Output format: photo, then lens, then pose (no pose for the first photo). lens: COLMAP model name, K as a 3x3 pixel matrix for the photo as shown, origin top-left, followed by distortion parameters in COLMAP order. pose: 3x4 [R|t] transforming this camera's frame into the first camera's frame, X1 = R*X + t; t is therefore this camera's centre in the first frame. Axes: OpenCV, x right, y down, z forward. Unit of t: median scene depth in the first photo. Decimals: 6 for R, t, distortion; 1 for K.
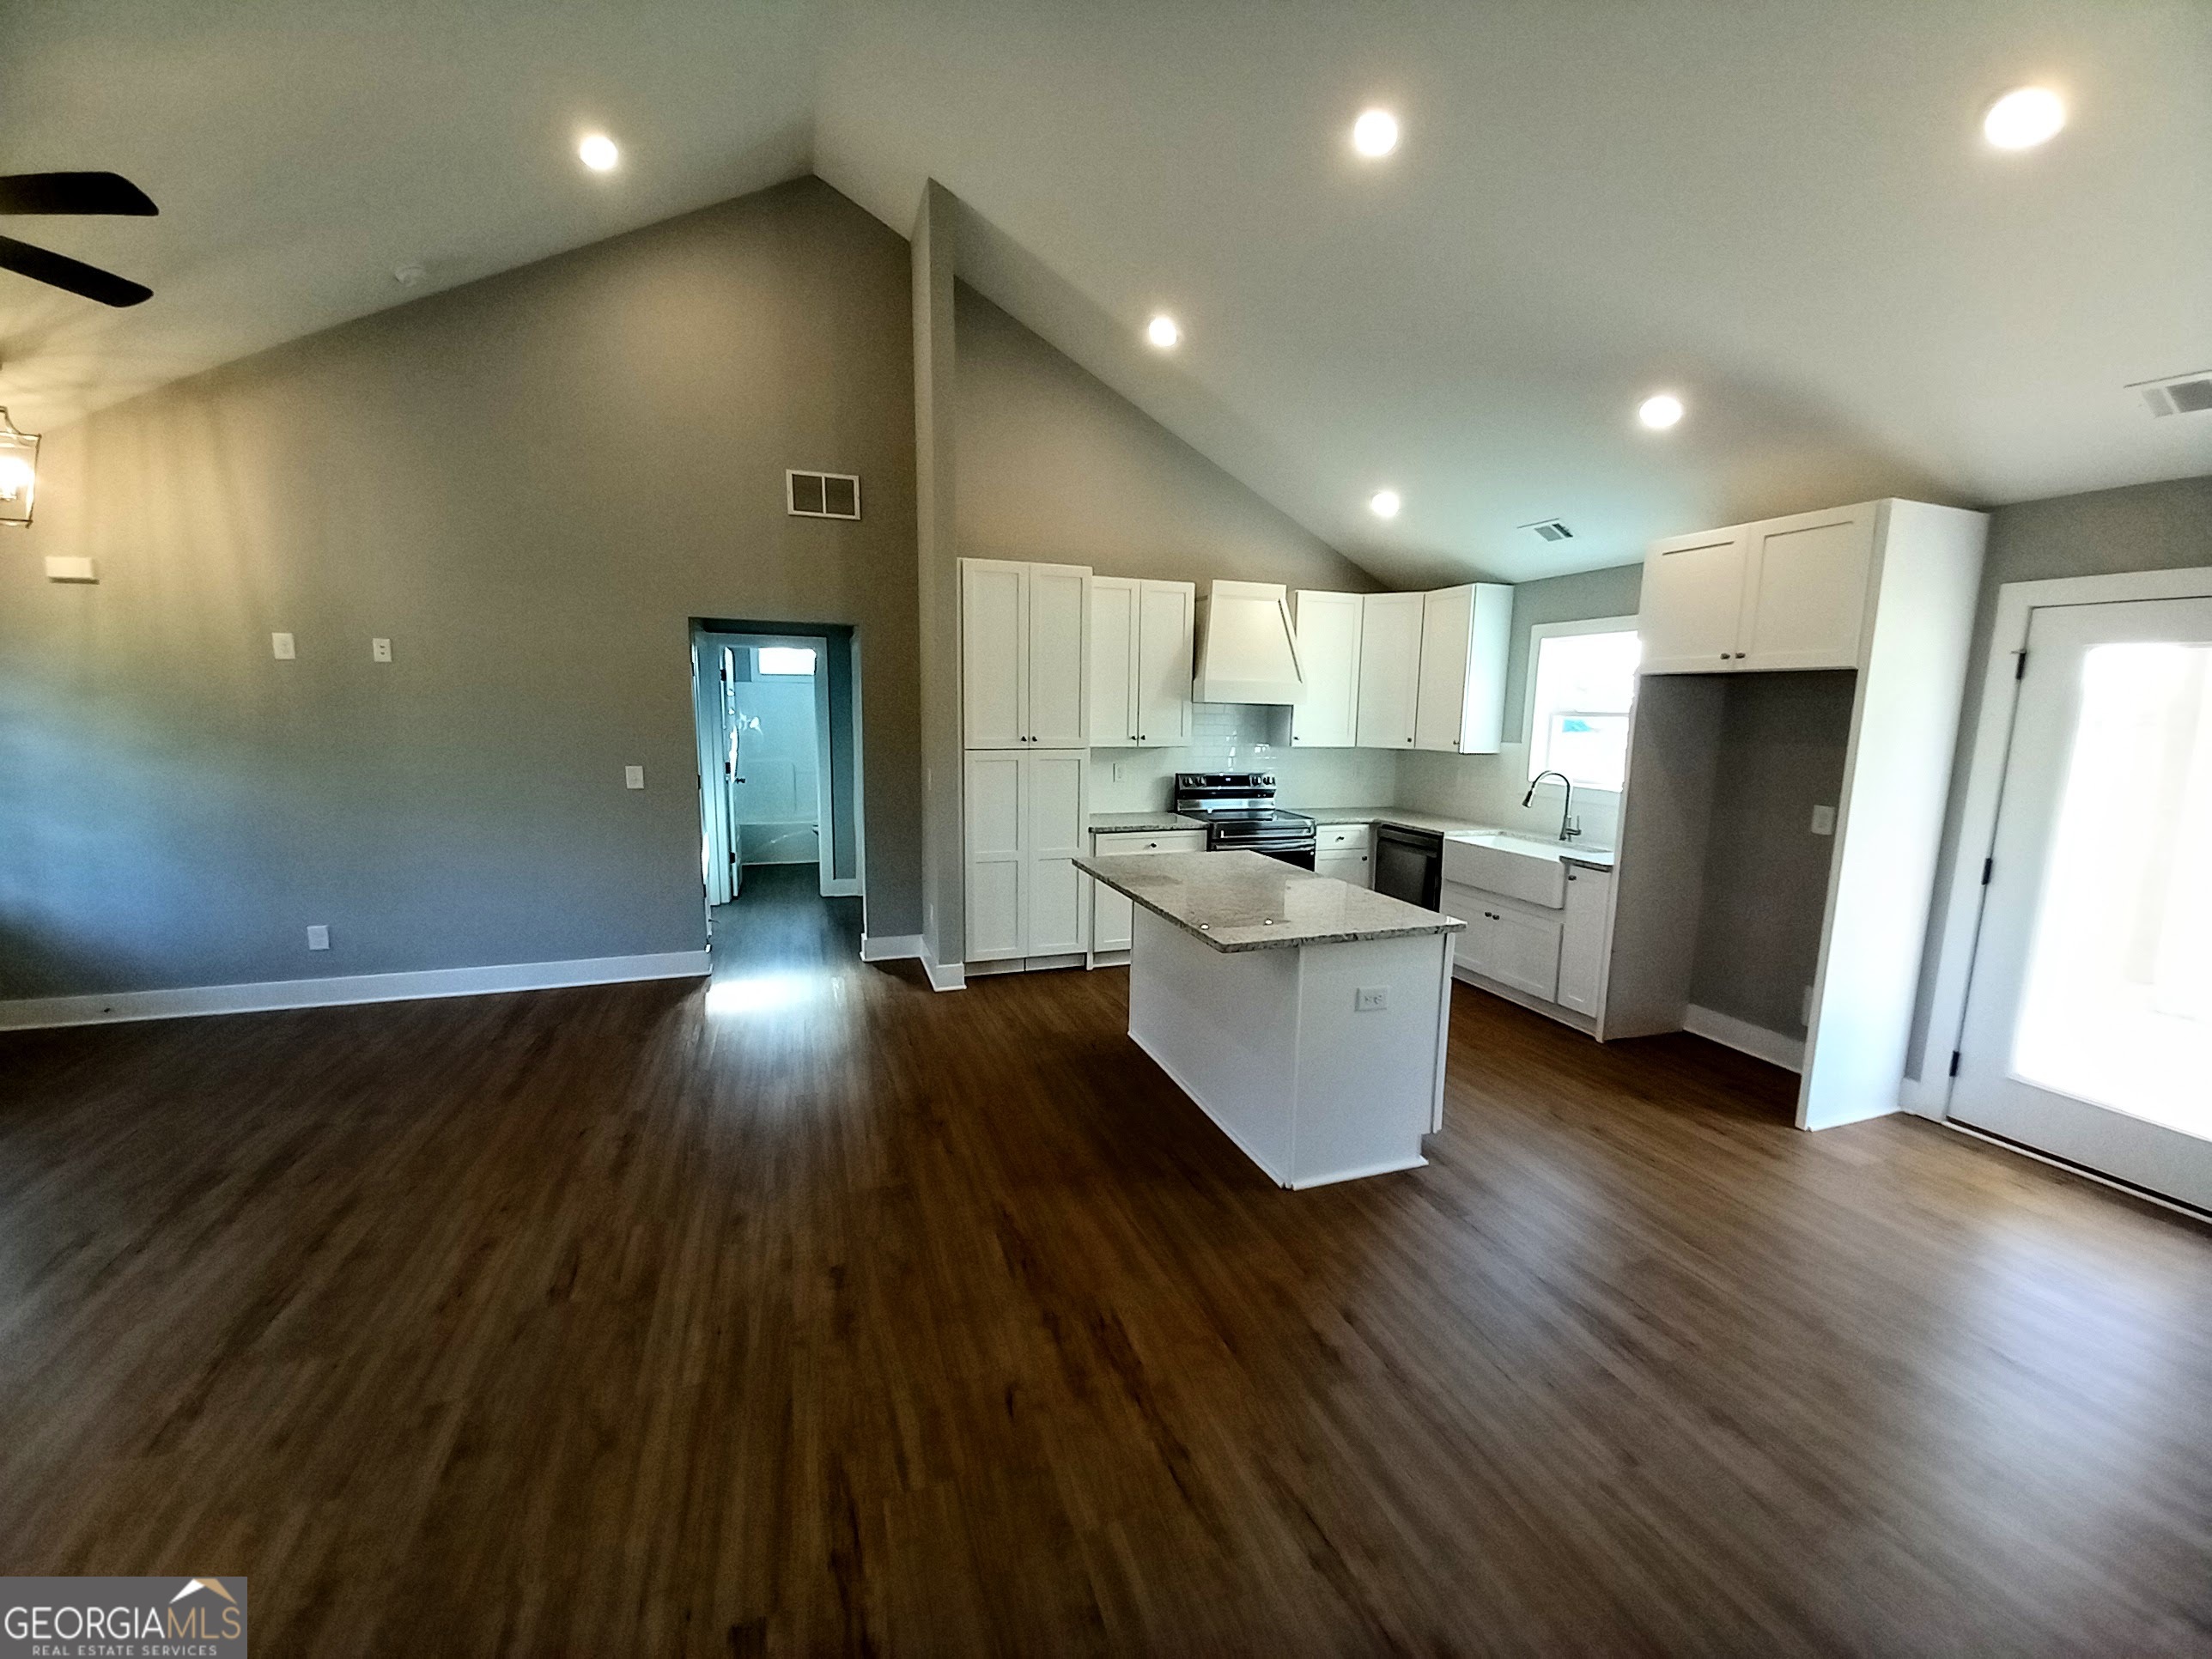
lens RADIAL K [[875.6, 0, 1115.2], [0, 875.6, 830.7], [0, 0, 1]] dist [0.012094, -0.011603]
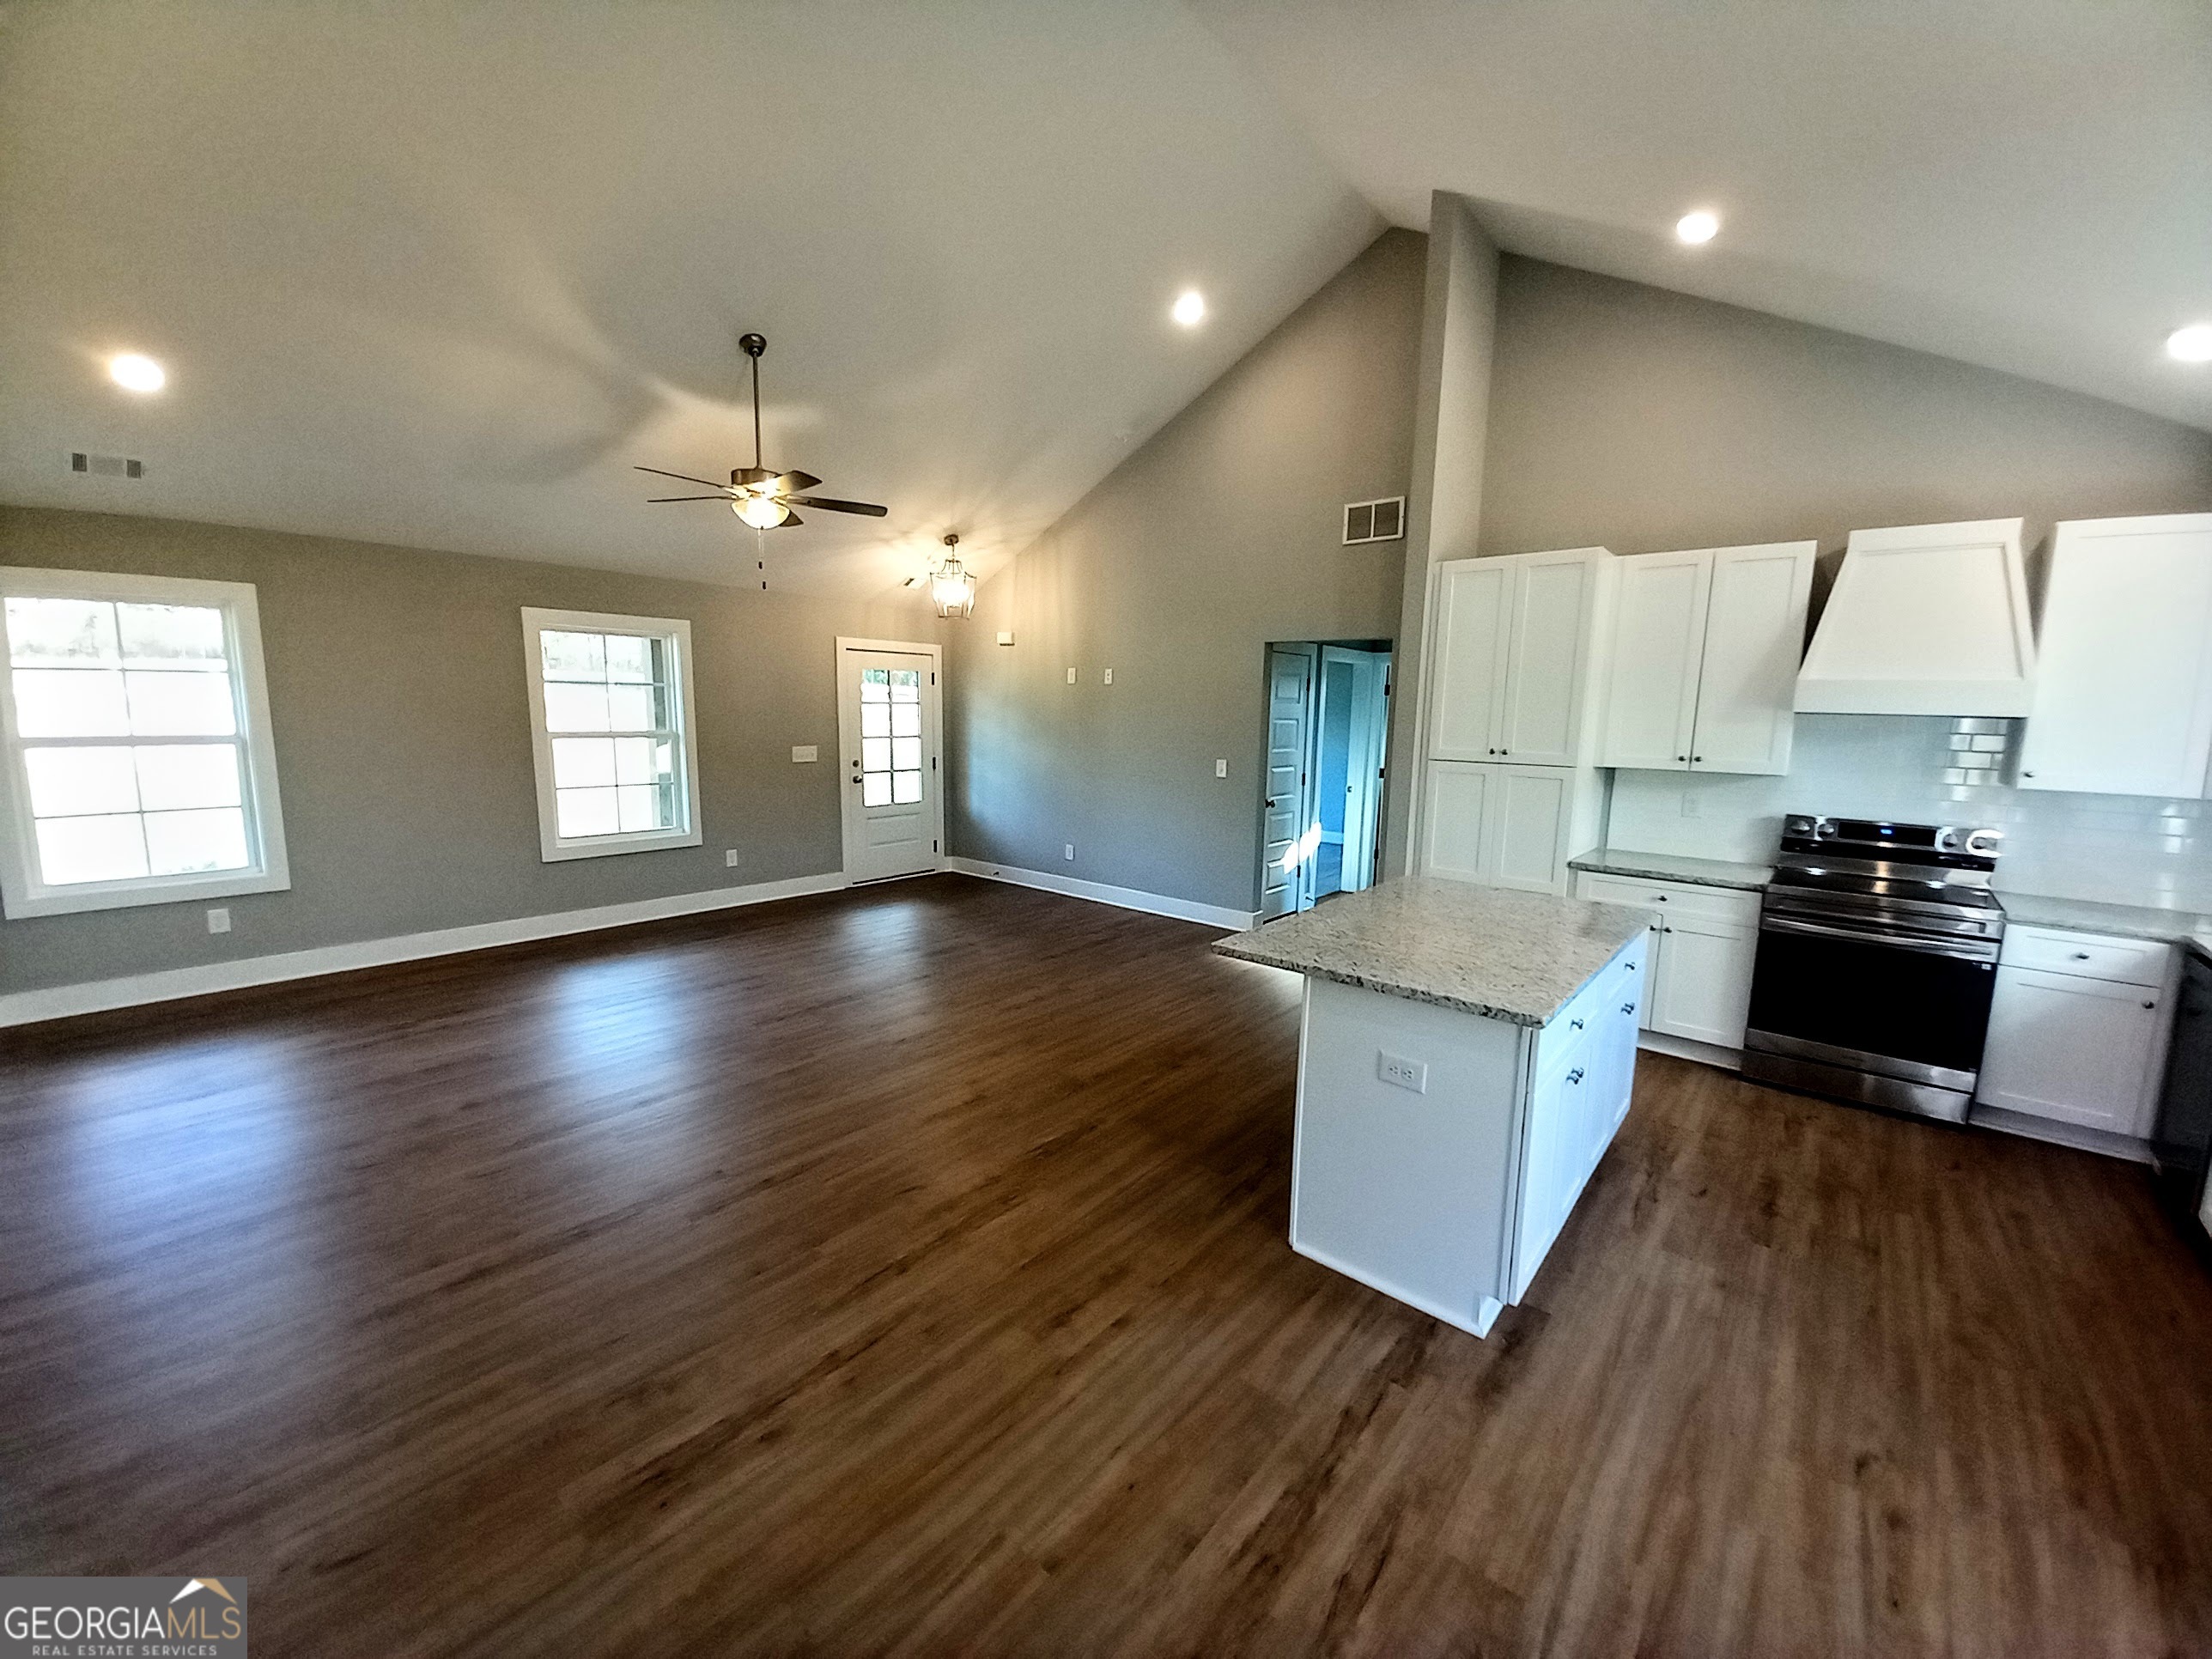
lens RADIAL K [[875.6, 0, 1116.3], [0, 875.6, 833.1], [0, 0, 1]] dist [0.012094, -0.011603]
pose [[0.501673, 0.119250, -0.856799, 0.545754], [-0.137170, 0.988888, 0.057318, -0.021142], [0.854113, 0.088773, 0.512455, 0.235593]]
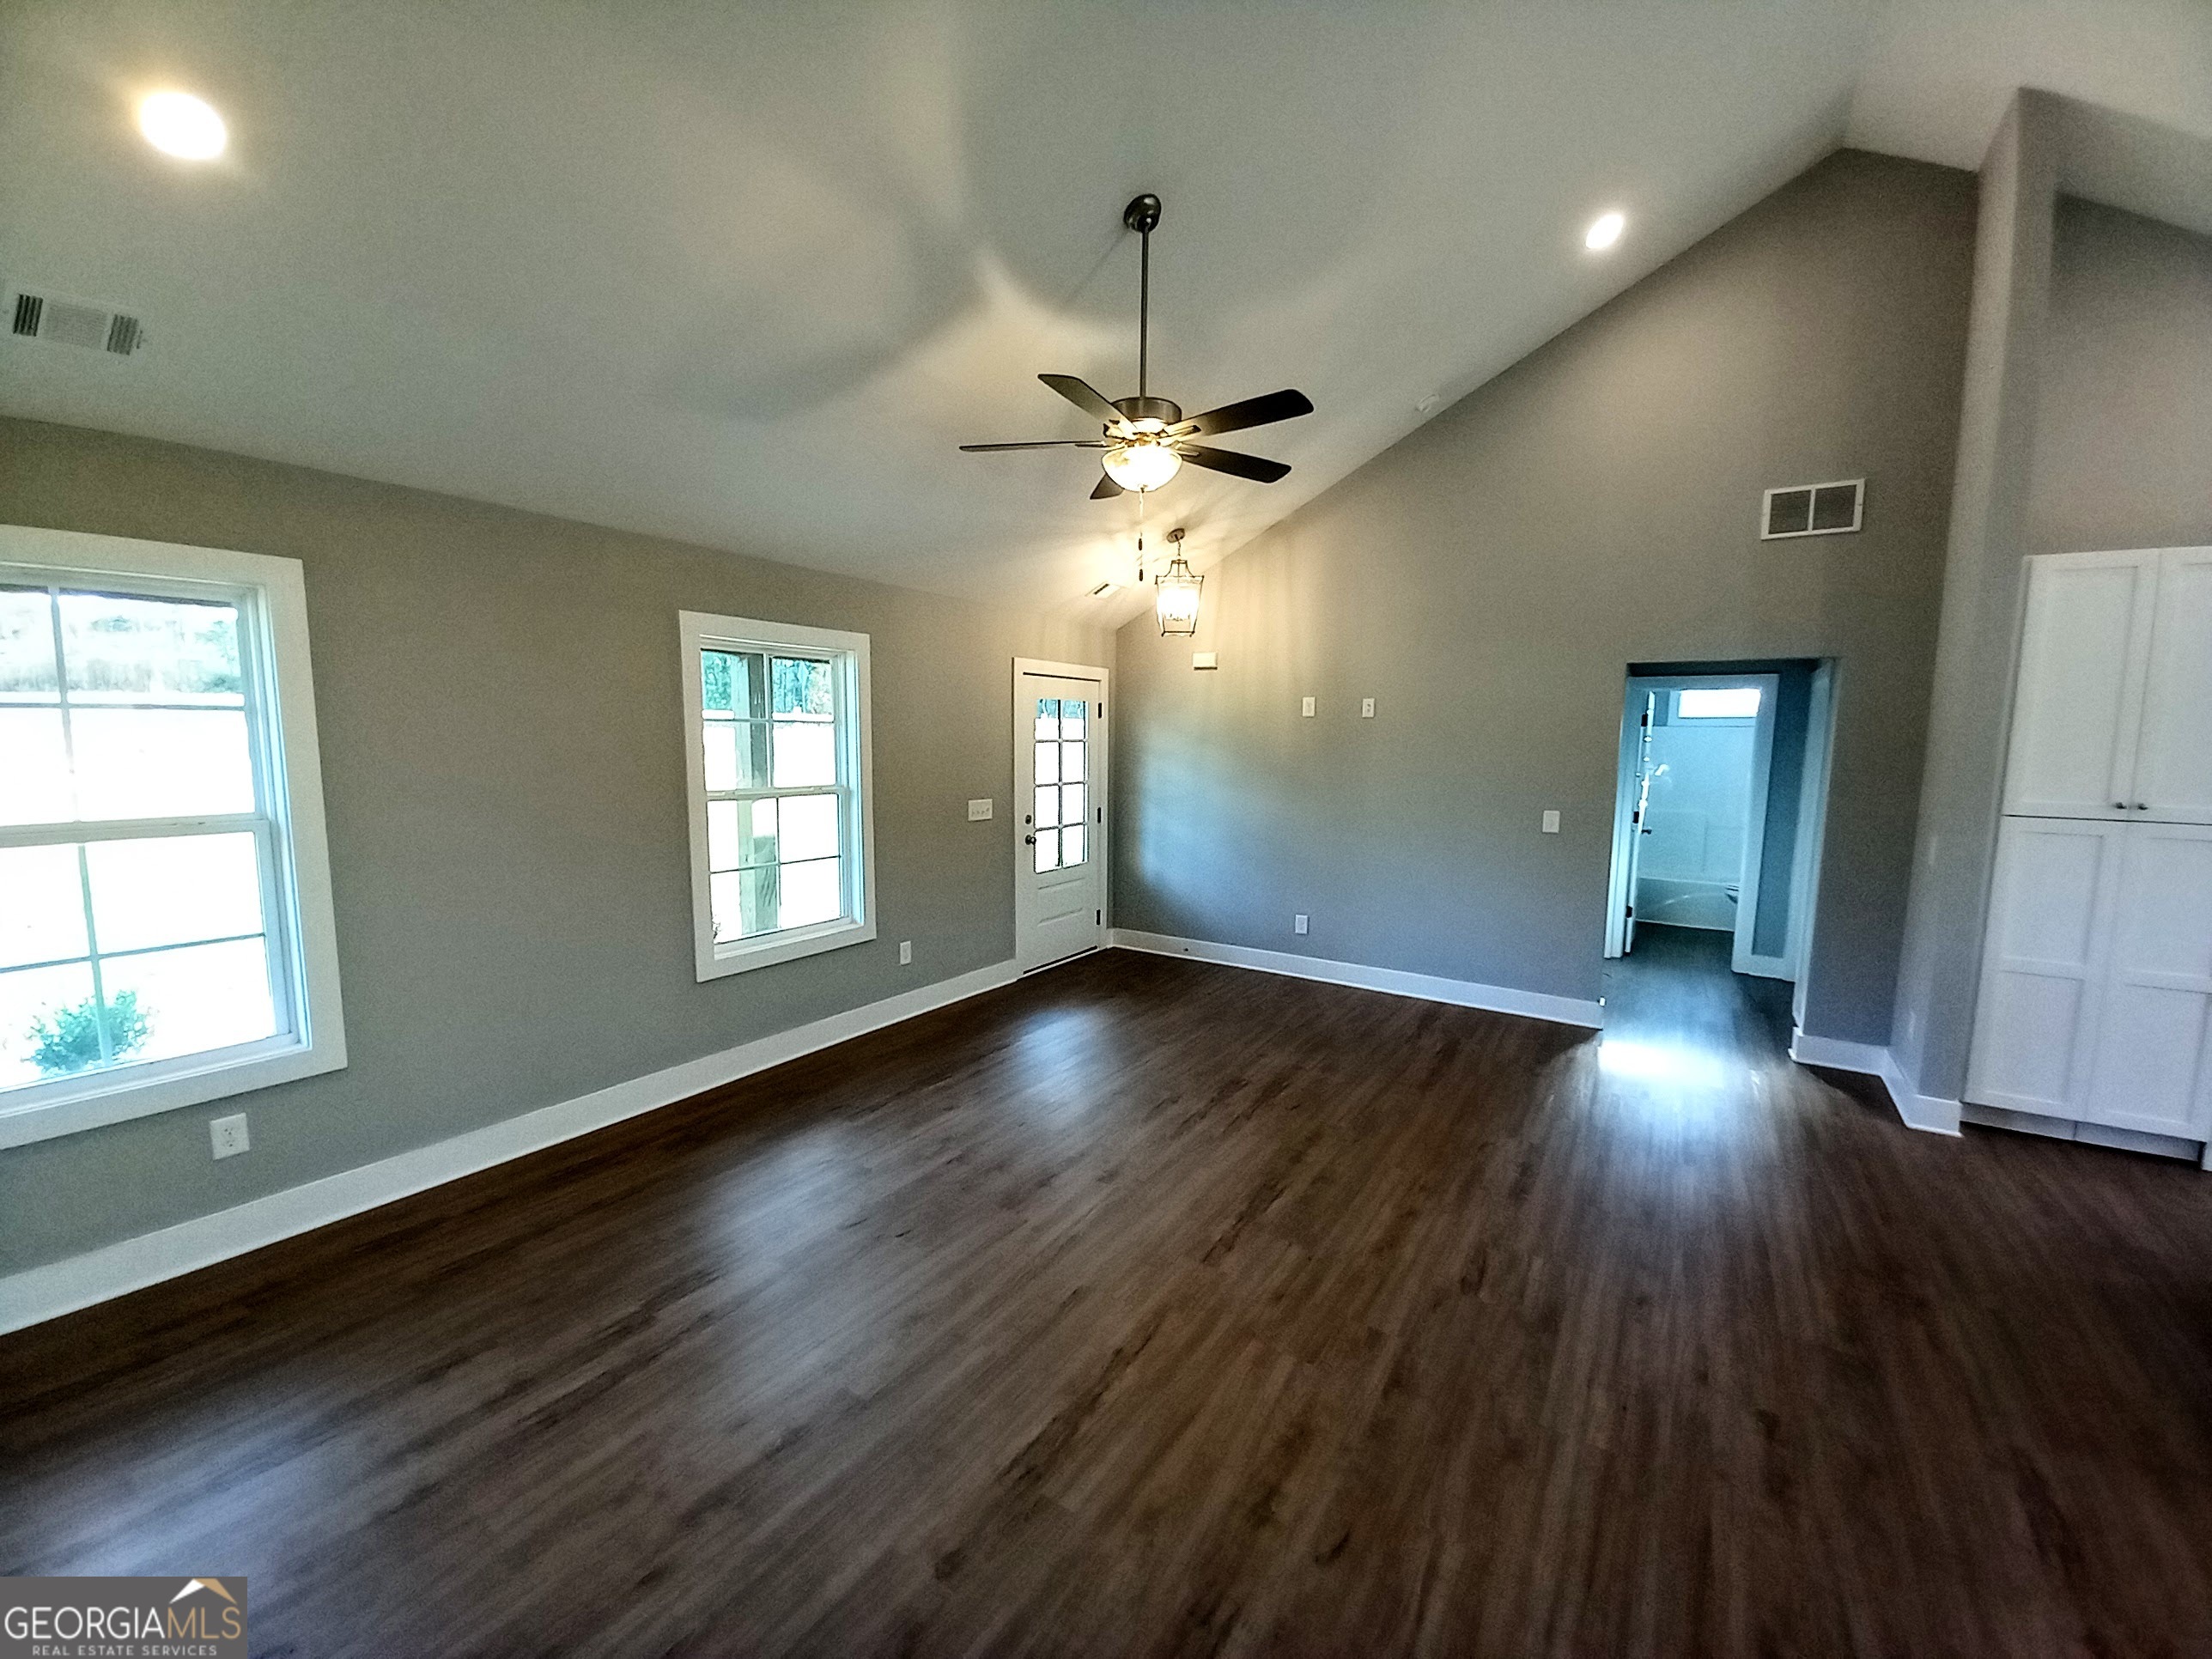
lens RADIAL K [[875.6, 0, 1116.9], [0, 875.6, 832.7], [0, 0, 1]] dist [0.012094, -0.011603]
pose [[0.603104, 0.080875, -0.793552, -0.038839], [-0.118122, 0.992933, 0.011422, 0.001502], [0.788868, 0.086847, 0.608395, -0.035494]]
